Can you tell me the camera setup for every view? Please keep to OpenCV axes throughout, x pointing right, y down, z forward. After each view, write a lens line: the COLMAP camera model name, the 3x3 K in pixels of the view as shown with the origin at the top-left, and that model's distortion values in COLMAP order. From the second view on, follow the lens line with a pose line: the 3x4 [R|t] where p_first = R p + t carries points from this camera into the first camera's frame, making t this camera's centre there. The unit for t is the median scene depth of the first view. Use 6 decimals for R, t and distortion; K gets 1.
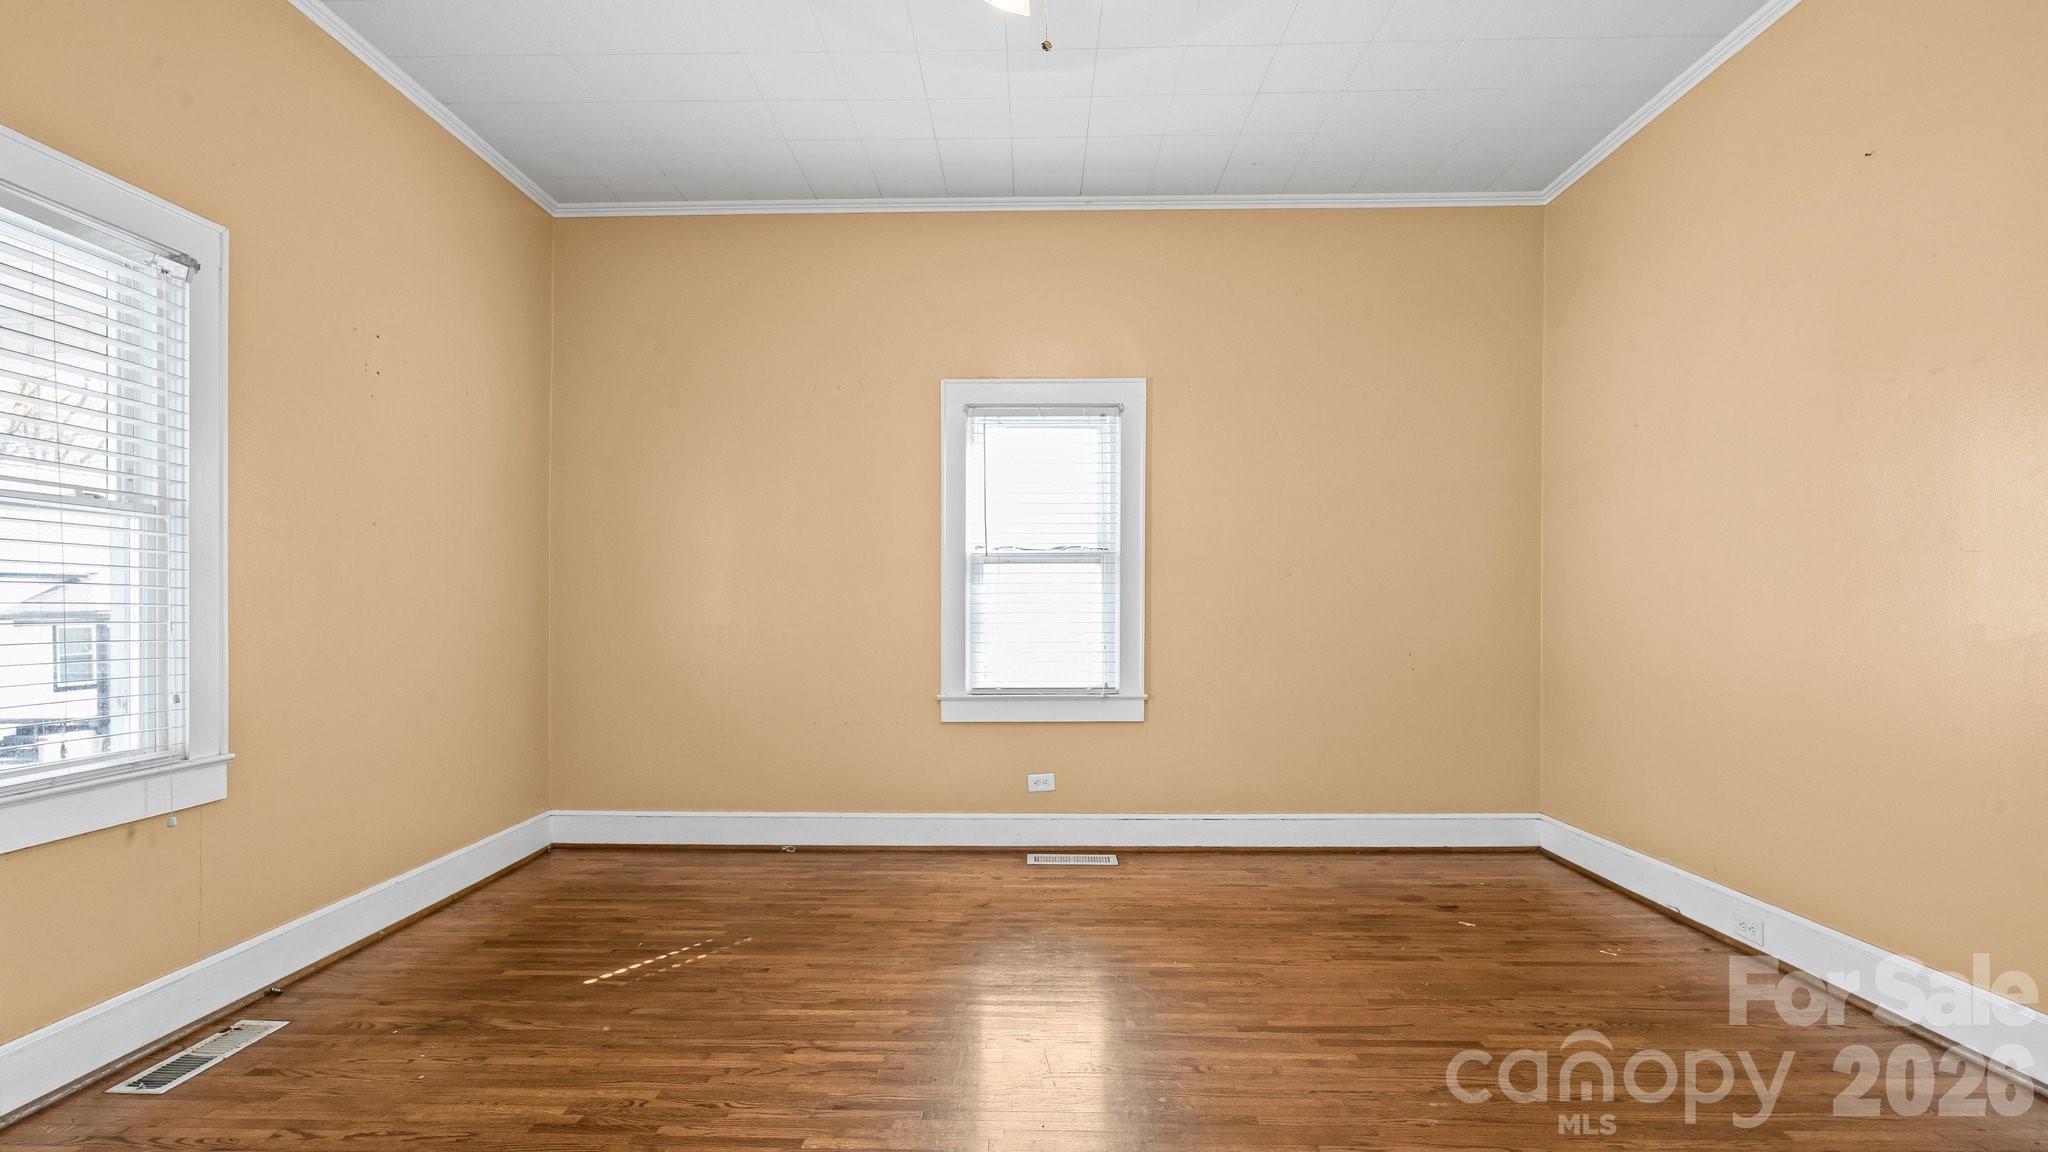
lens RADIAL K [[963.4, 0, 1006.8], [0, 963.4, 588.1], [0, 0, 1]] dist [-0.002304, -0.000048]
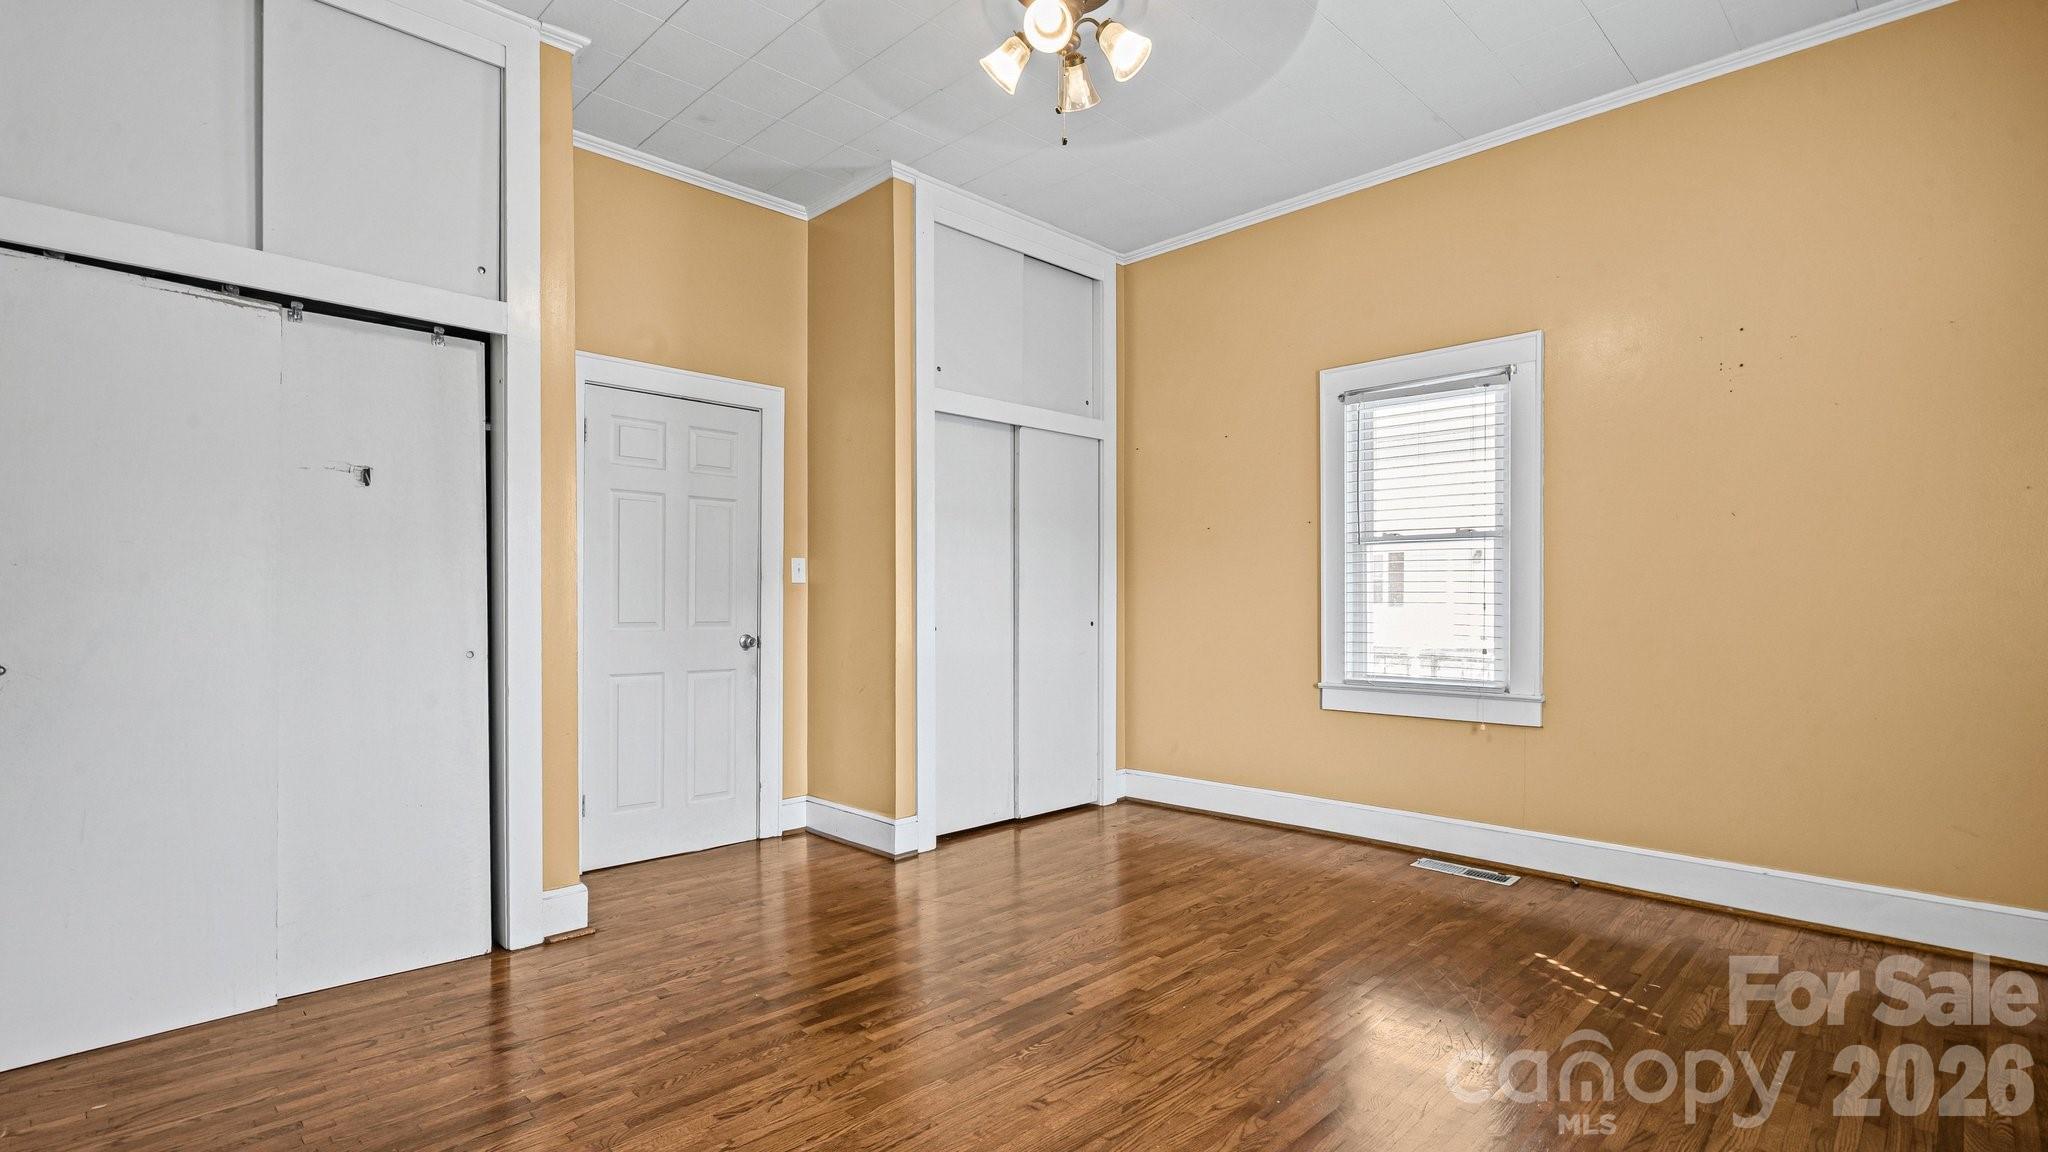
lens RADIAL K [[963.4, 0, 1006.8], [0, 963.4, 588.1], [0, 0, 1]] dist [-0.002304, -0.000048]
pose [[-0.694922, 0.001303, -0.719084, 0.789861], [0.016315, 0.999770, -0.013954, 0.018225], [0.718900, -0.021429, -0.694783, 1.452849]]
